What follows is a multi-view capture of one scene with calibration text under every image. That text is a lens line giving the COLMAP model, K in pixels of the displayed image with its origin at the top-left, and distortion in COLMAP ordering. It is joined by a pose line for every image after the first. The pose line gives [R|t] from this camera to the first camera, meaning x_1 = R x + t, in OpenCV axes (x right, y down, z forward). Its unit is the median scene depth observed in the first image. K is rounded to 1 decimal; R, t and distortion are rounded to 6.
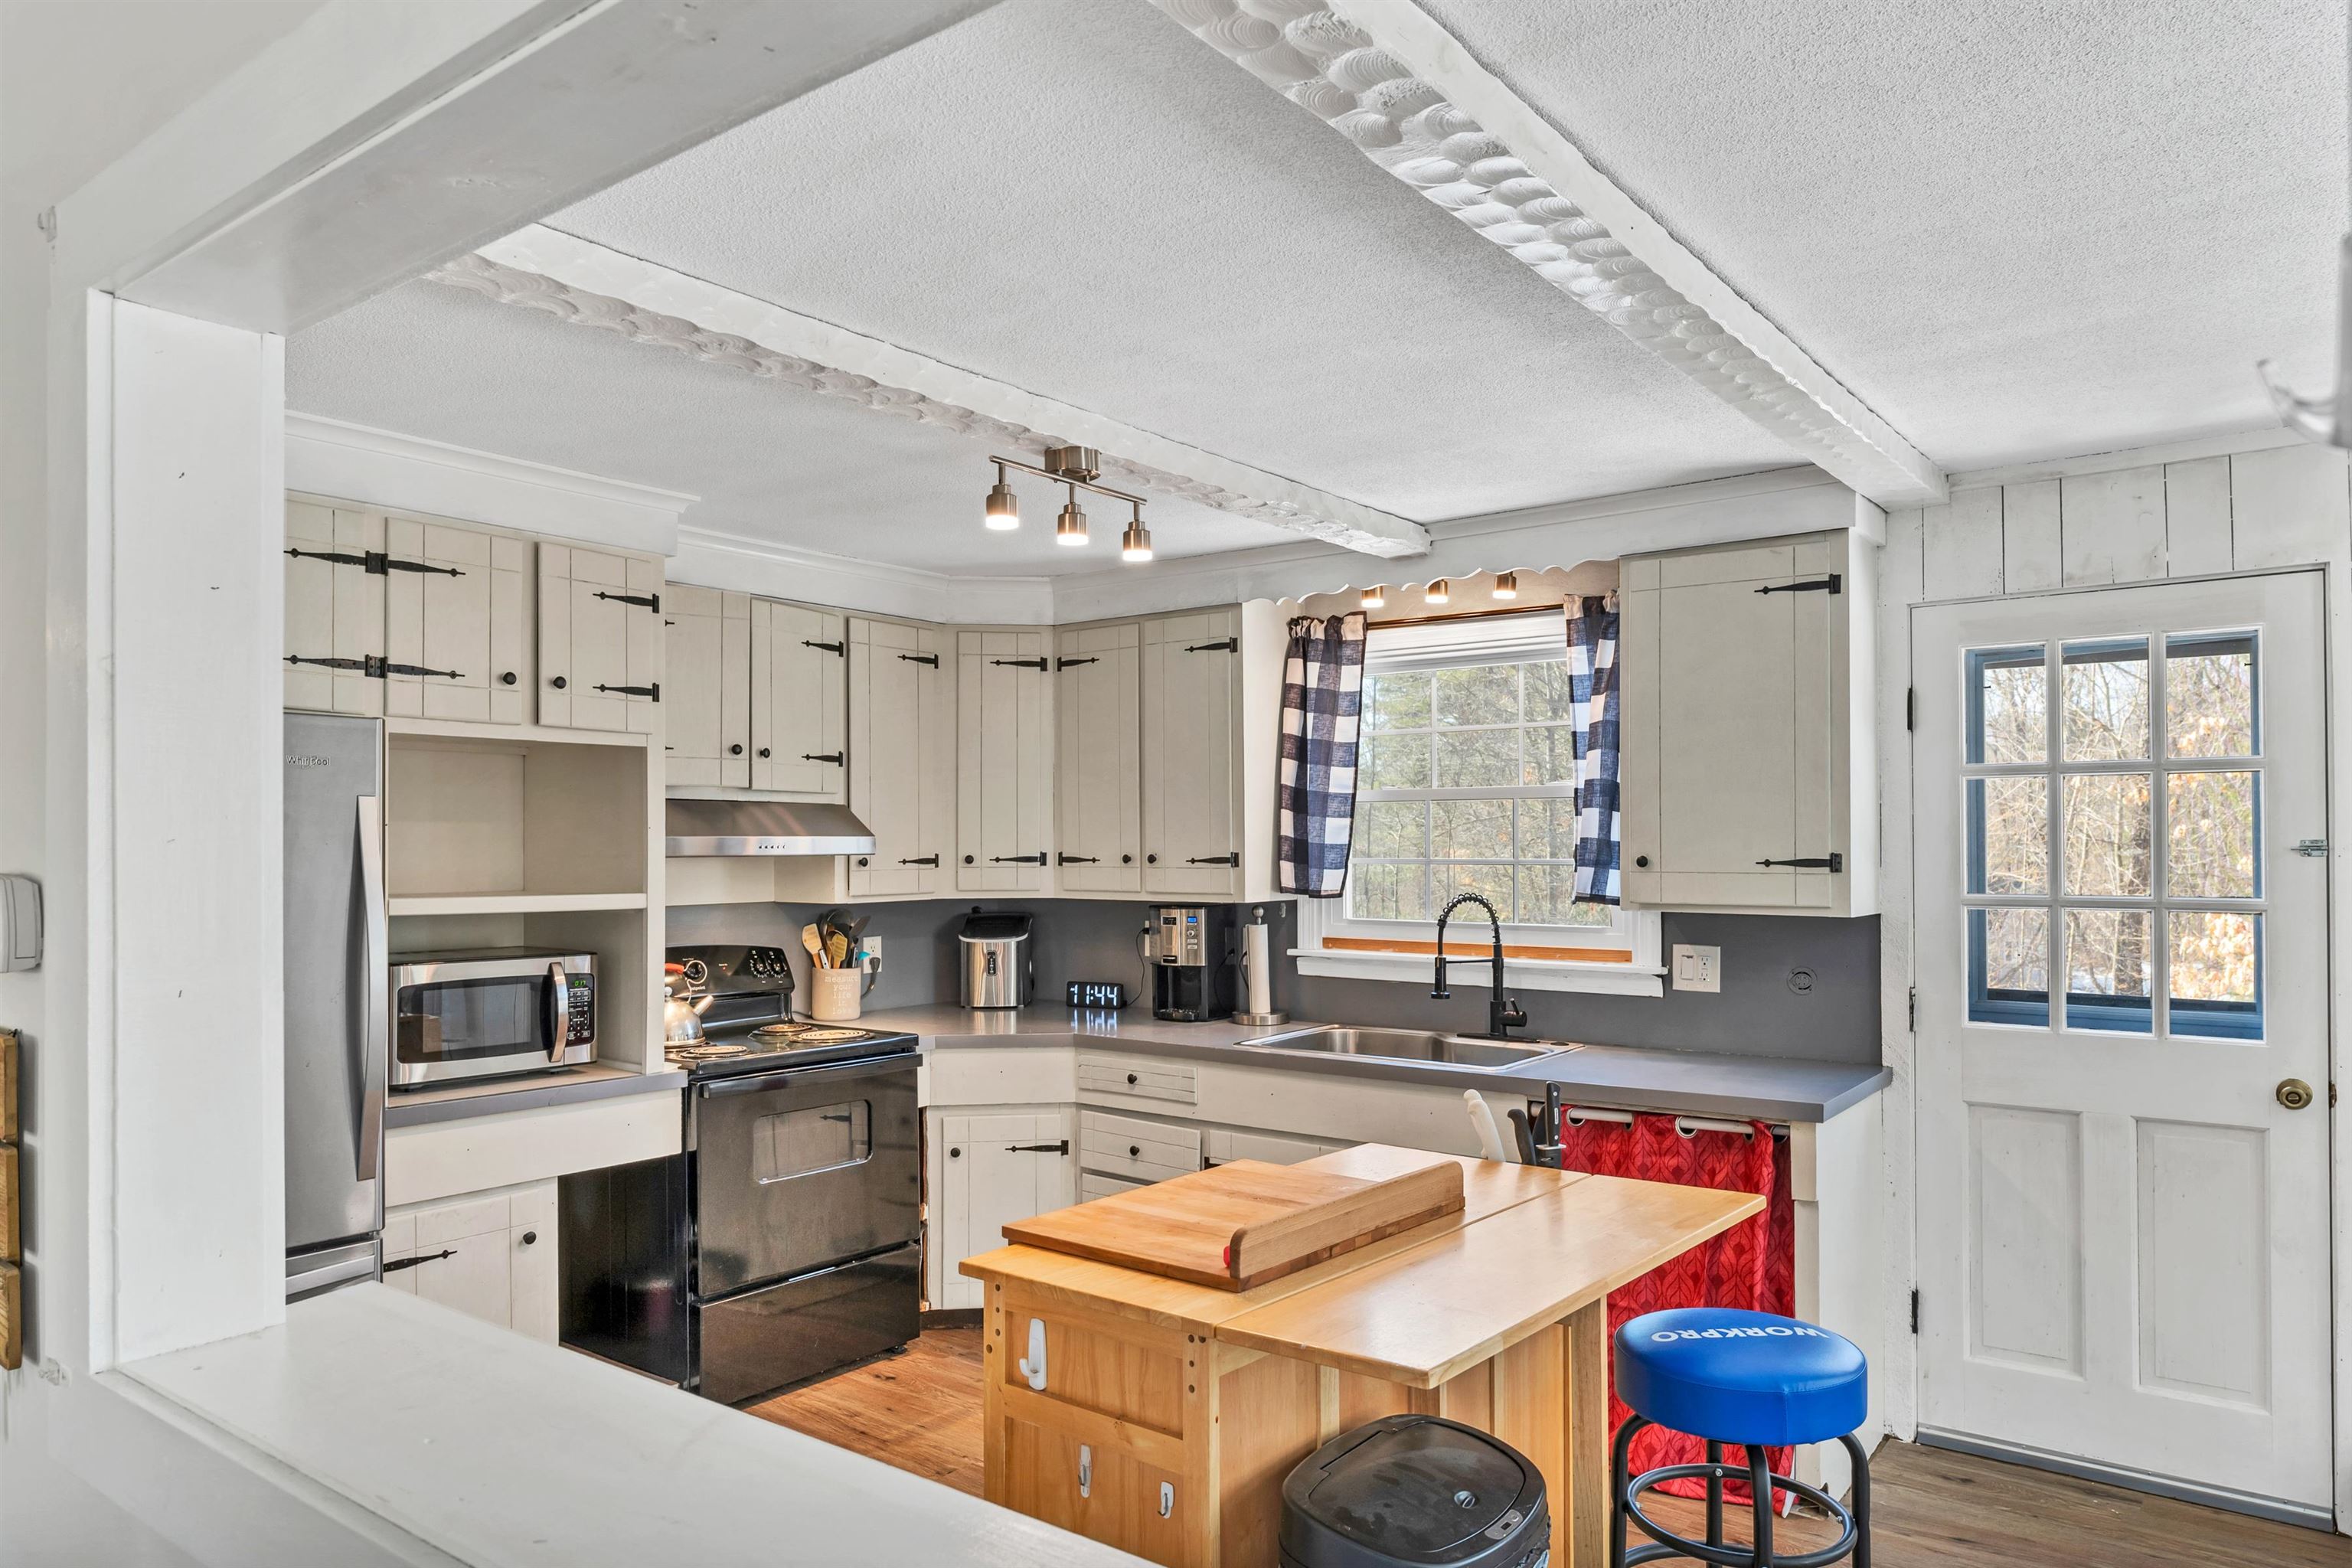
lens RADIAL K [[1501.8, 0, 1171.4], [0, 1501.8, 826.5], [0, 0, 1]] dist [-0.000645, 0.000891]
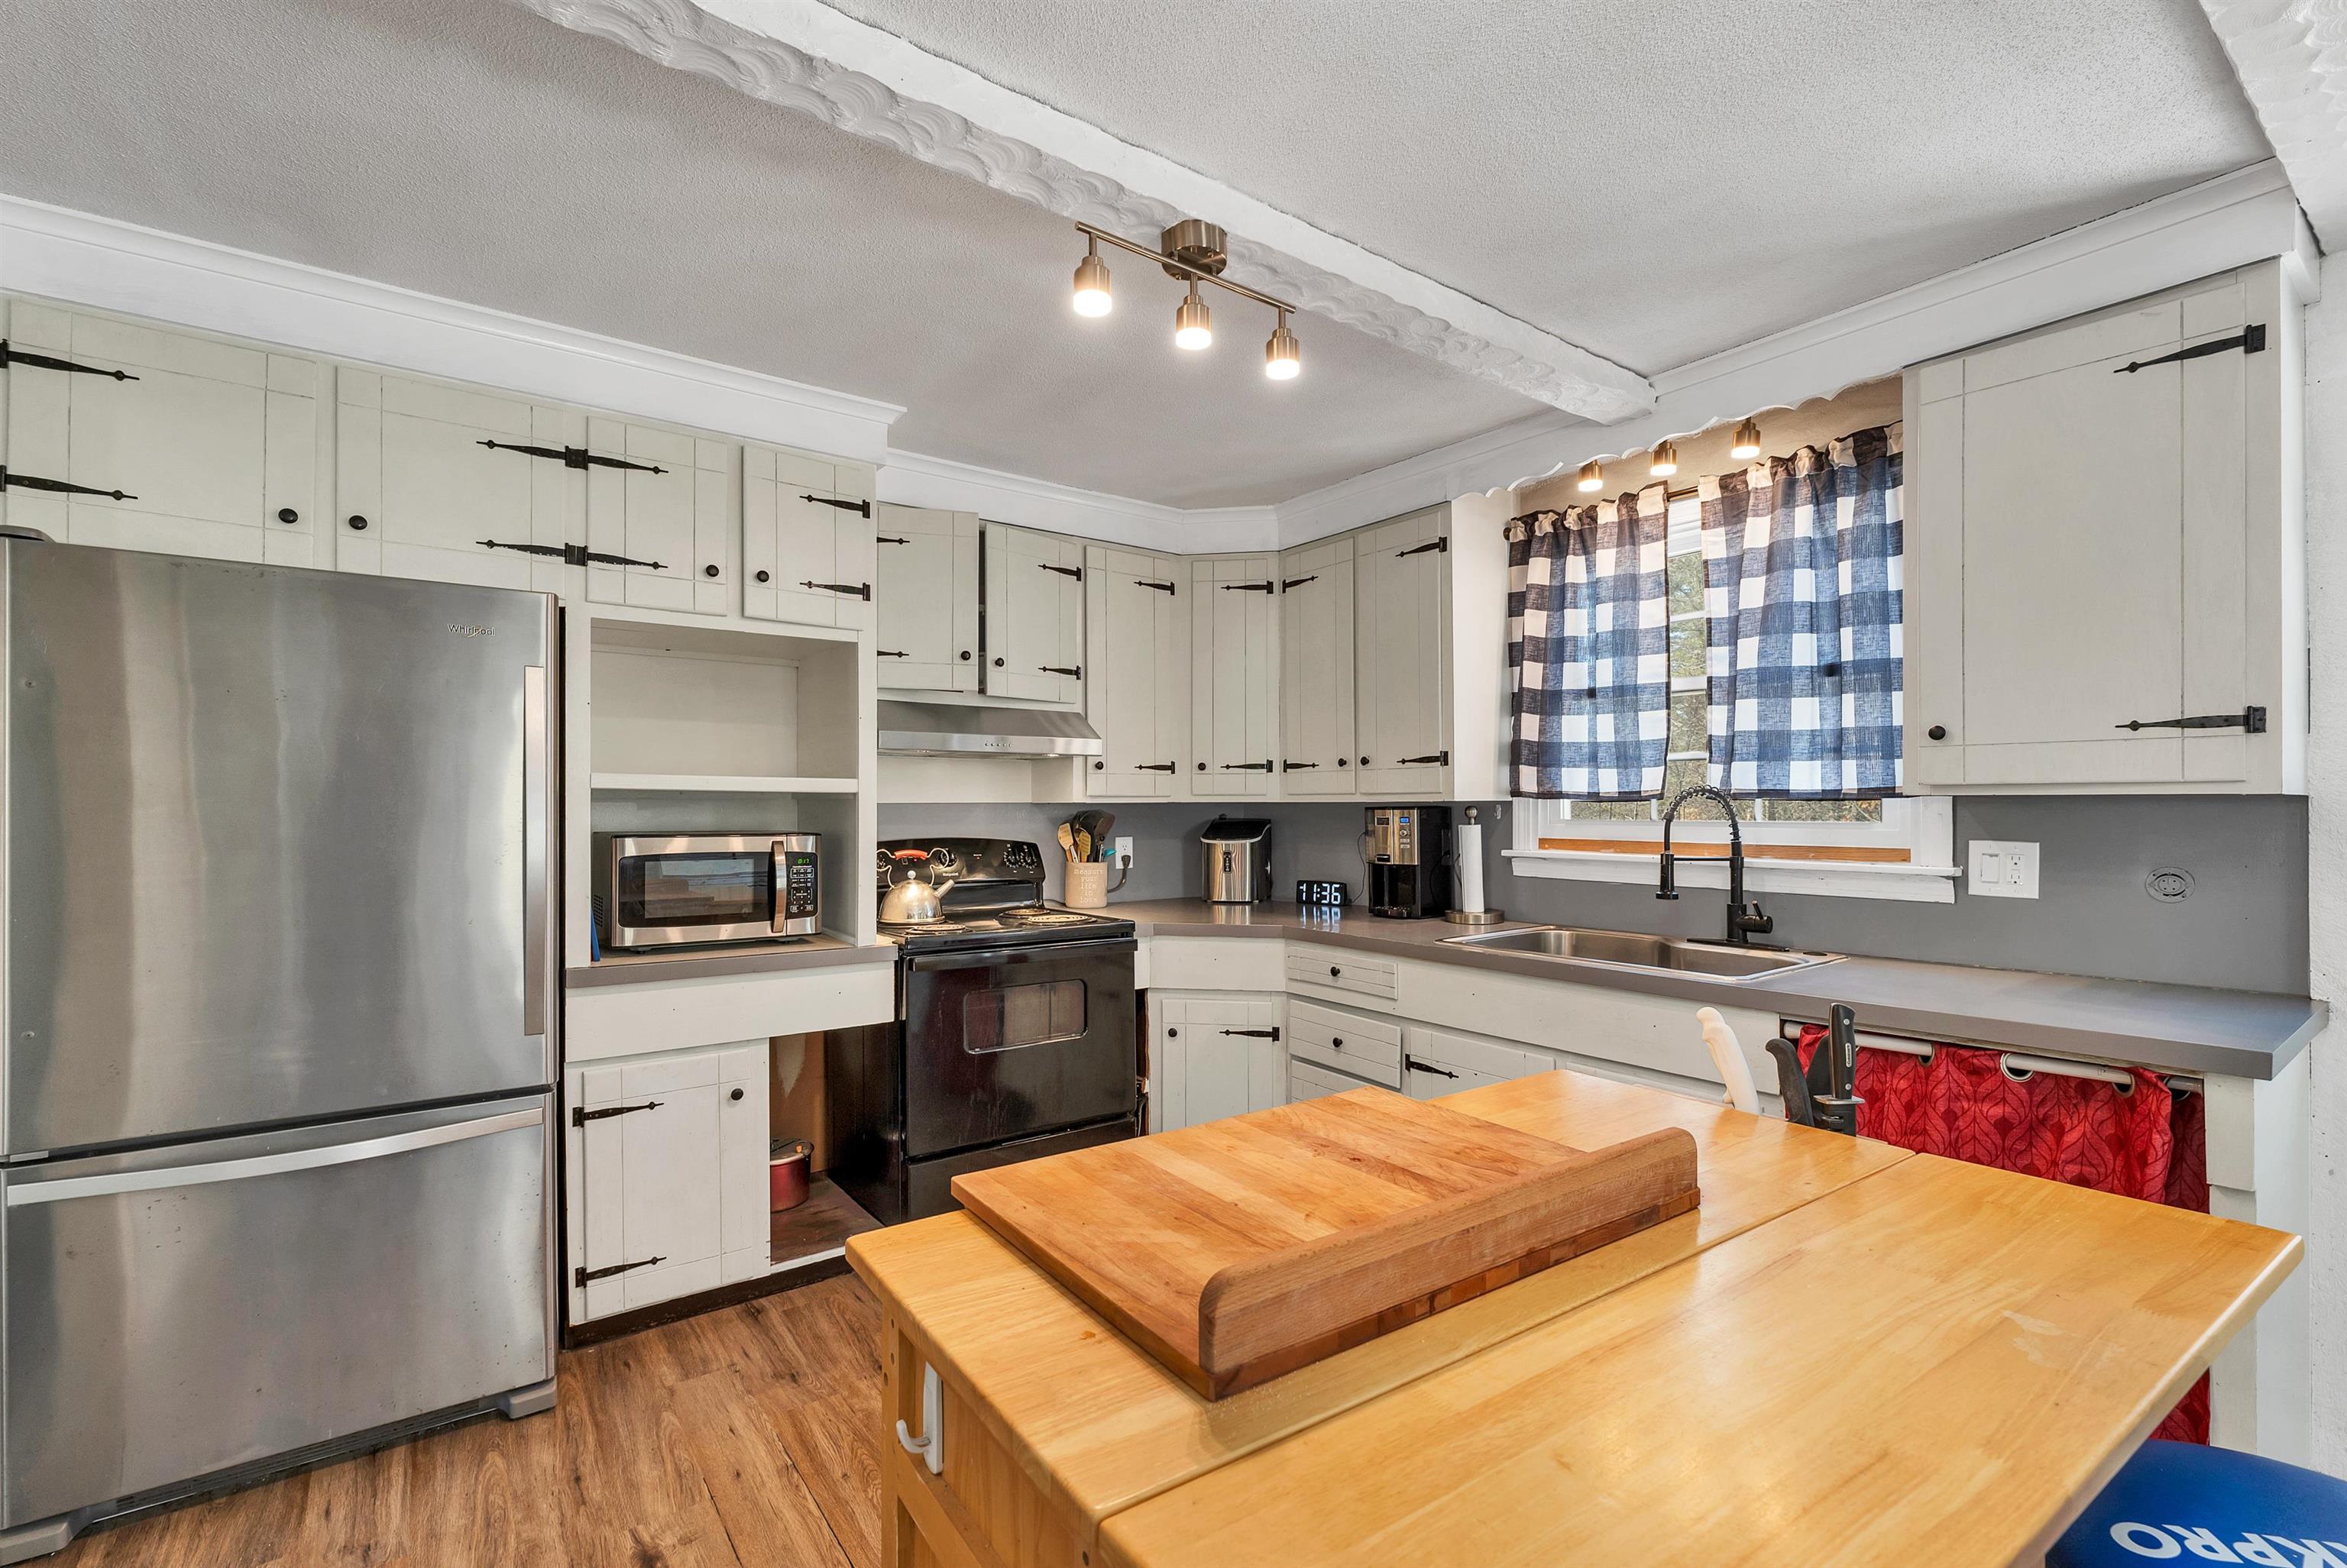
lens RADIAL K [[1031.6, 0, 1170.1], [0, 1031.6, 802.8], [0, 0, 1]] dist [-0.001109, -0.000763]
pose [[0.961798, 0.000097, -0.273759, 0.062303], [0.002517, 0.999955, 0.009196, 0.051288], [0.273747, -0.009534, 0.961754, 0.325093]]
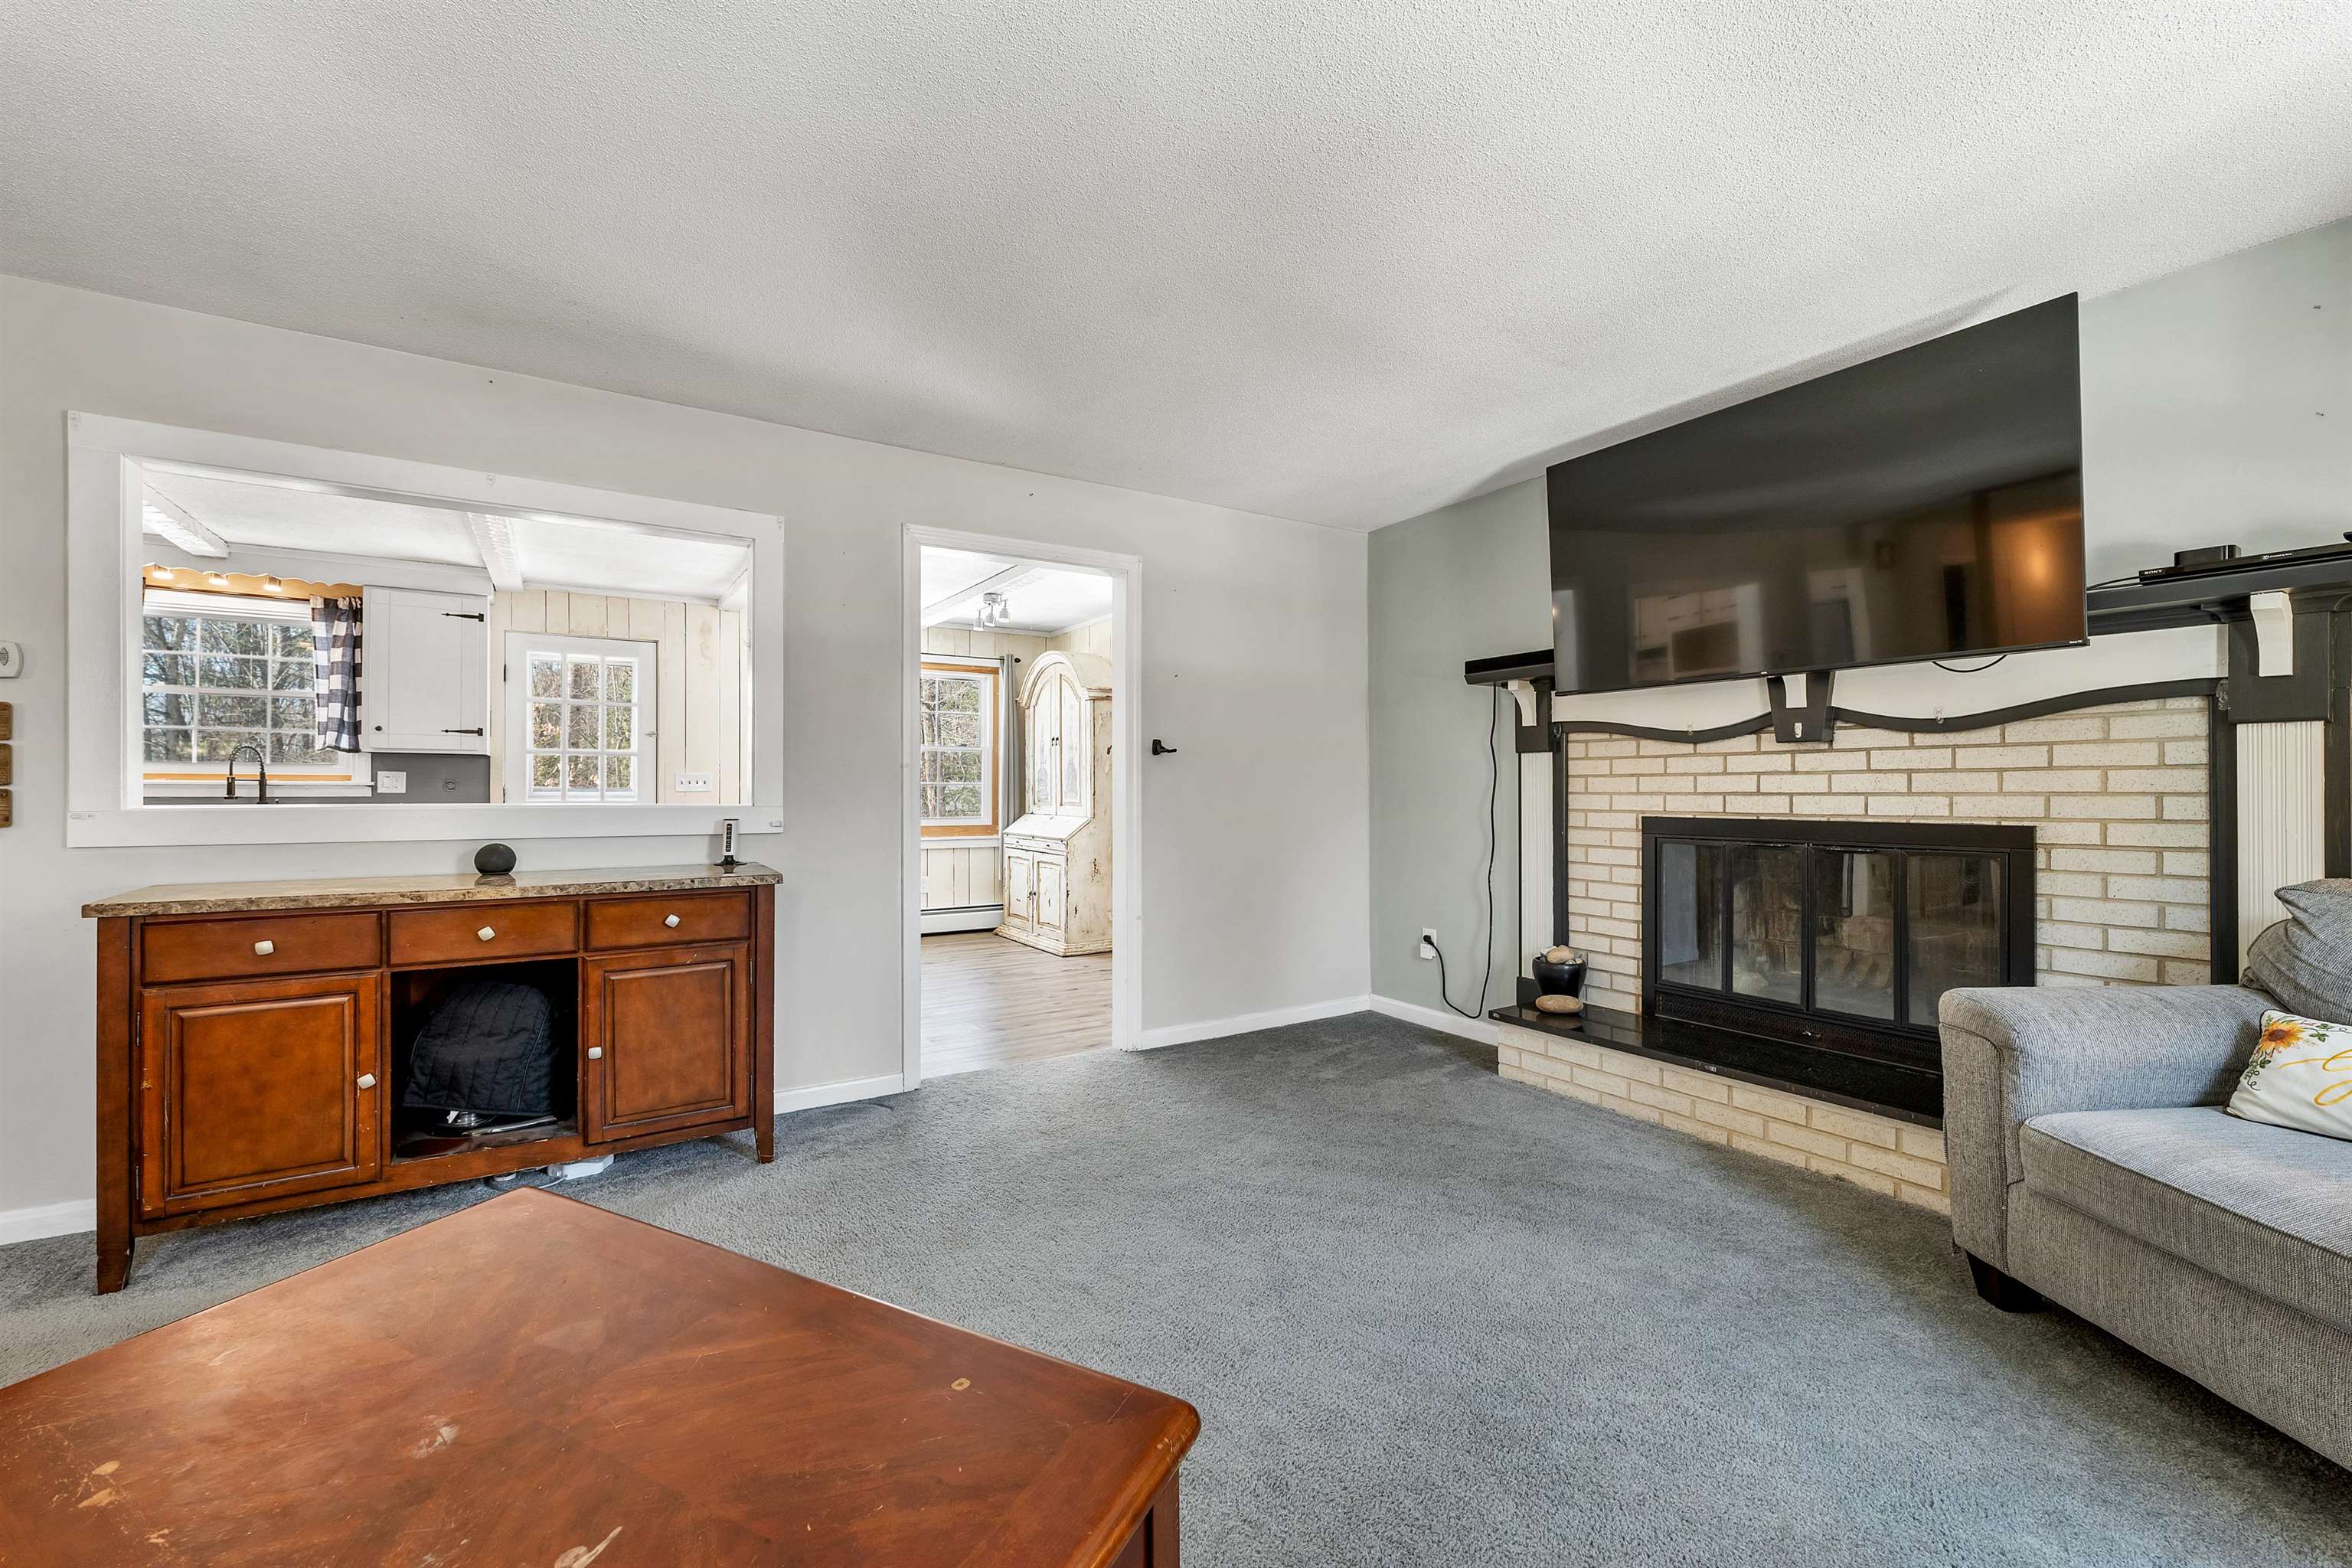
lens RADIAL K [[954.9, 0, 1164.5], [0, 954.9, 784.0], [0, 0, 1]] dist [0.001116, 0.000480]
pose [[0.343695, 0.010845, 0.939019, -0.551768], [-0.015482, 0.999863, -0.005881, 0.087757], [-0.938954, -0.012517, 0.343816, -0.505477]]
